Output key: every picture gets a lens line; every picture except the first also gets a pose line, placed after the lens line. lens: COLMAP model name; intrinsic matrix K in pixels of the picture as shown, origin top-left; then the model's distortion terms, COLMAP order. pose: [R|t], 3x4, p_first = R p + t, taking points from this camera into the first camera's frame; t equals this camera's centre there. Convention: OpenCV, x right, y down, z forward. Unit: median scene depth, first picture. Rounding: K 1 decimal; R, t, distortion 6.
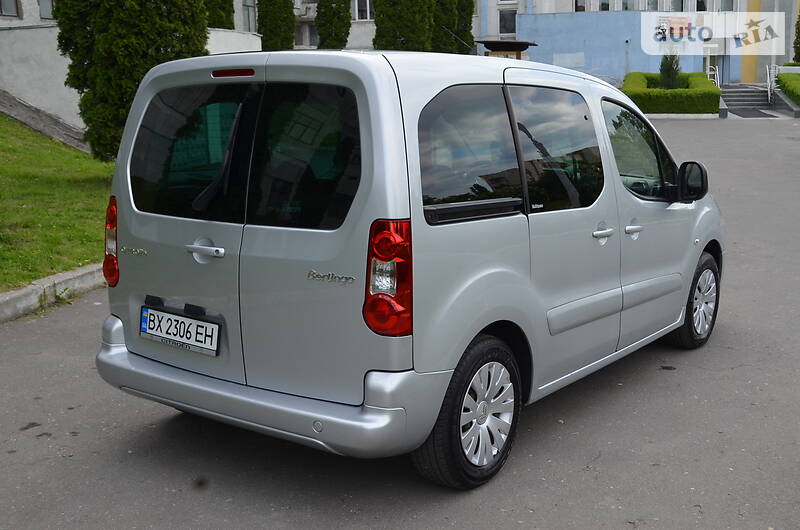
lens RADIAL K [[943.1, 0, 400.0], [0, 943.1, 265.0], [0, 0, 1]] dist [-0.034029, -0.055905]
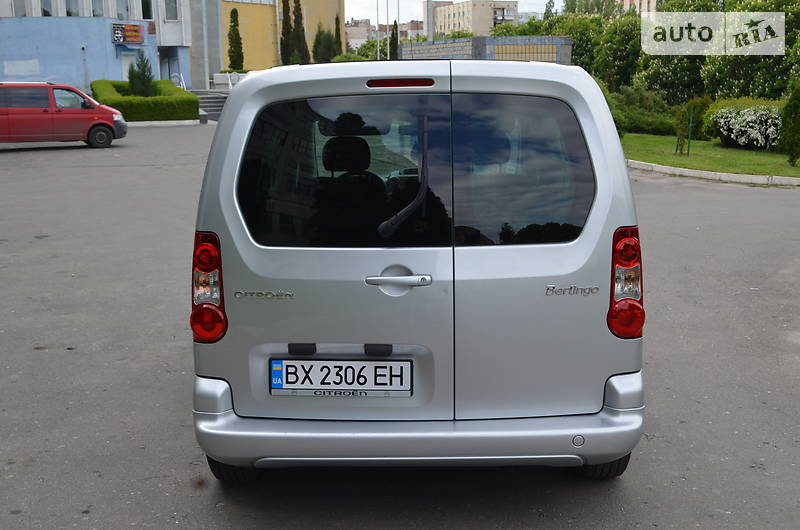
lens RADIAL K [[943.1, 0, 400.0], [0, 943.1, 265.0], [0, 0, 1]] dist [-0.034029, -0.055905]
pose [[0.816217, -0.107196, 0.567714, -0.667697], [0.111483, 0.993392, 0.027291, -0.051198], [-0.566888, 0.041015, 0.822773, 0.243842]]
